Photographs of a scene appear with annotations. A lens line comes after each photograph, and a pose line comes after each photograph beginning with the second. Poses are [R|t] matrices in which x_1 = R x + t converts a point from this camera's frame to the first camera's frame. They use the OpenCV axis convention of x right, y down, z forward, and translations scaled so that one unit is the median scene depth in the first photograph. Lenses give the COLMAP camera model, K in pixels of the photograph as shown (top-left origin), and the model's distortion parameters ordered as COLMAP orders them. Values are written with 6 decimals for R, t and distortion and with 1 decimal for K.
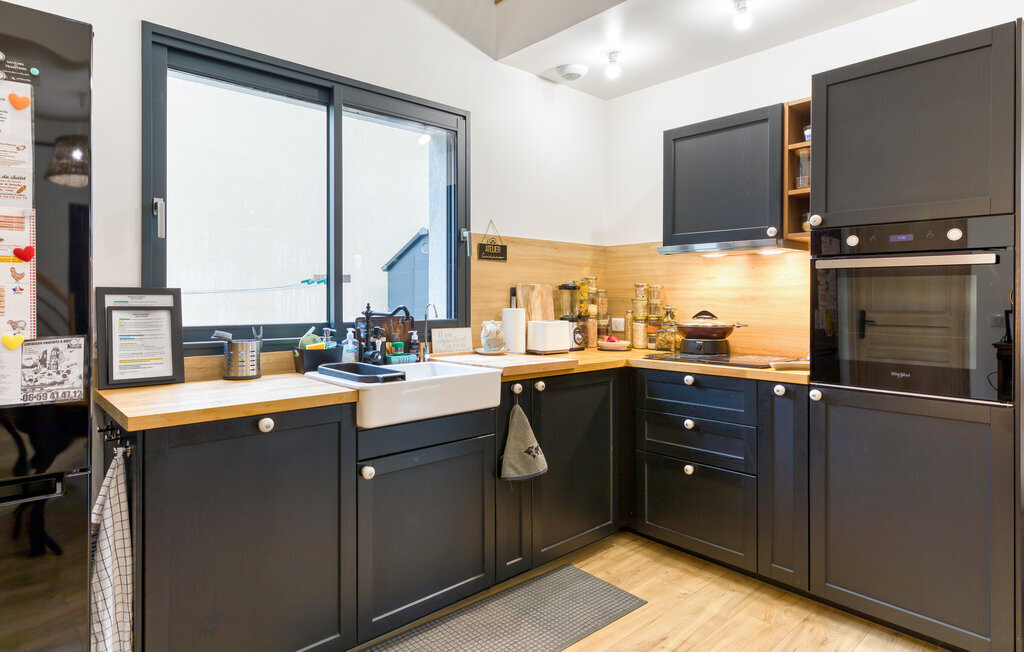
lens RADIAL K [[579.8, 0, 509.4], [0, 579.8, 296.4], [0, 0, 1]] dist [0.006192, 0.000312]
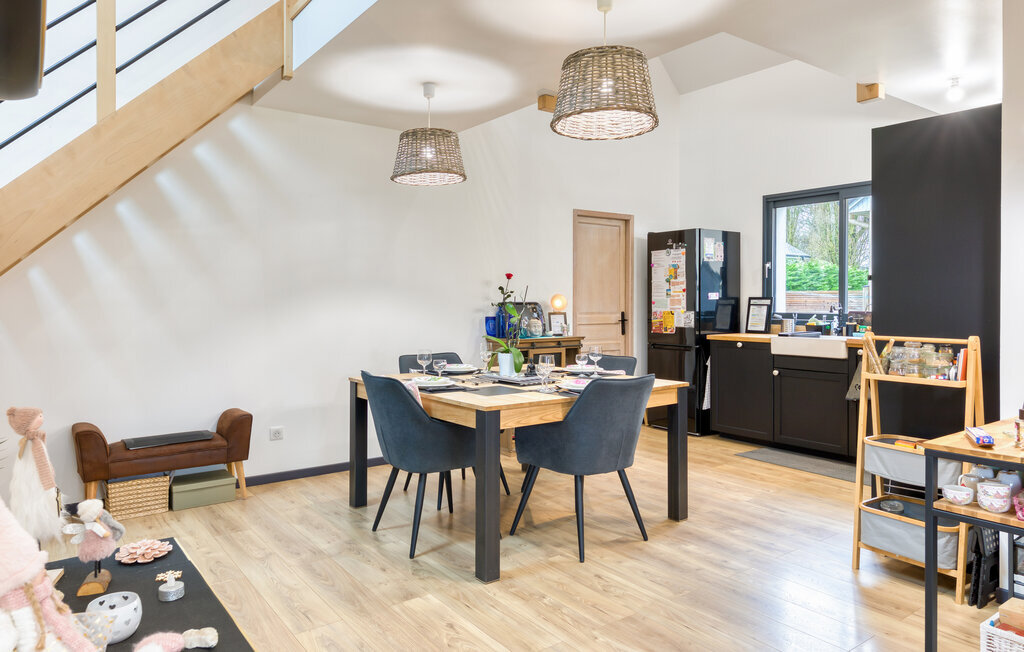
lens RADIAL K [[655.6, 0, 513.5], [0, 655.6, 303.9], [0, 0, 1]] dist [-0.001521, -0.000566]
pose [[-0.102034, 0.005175, -0.994767, 1.888618], [0.003893, 0.999981, 0.004803, -0.002130], [0.994773, -0.003382, -0.102052, 0.136808]]
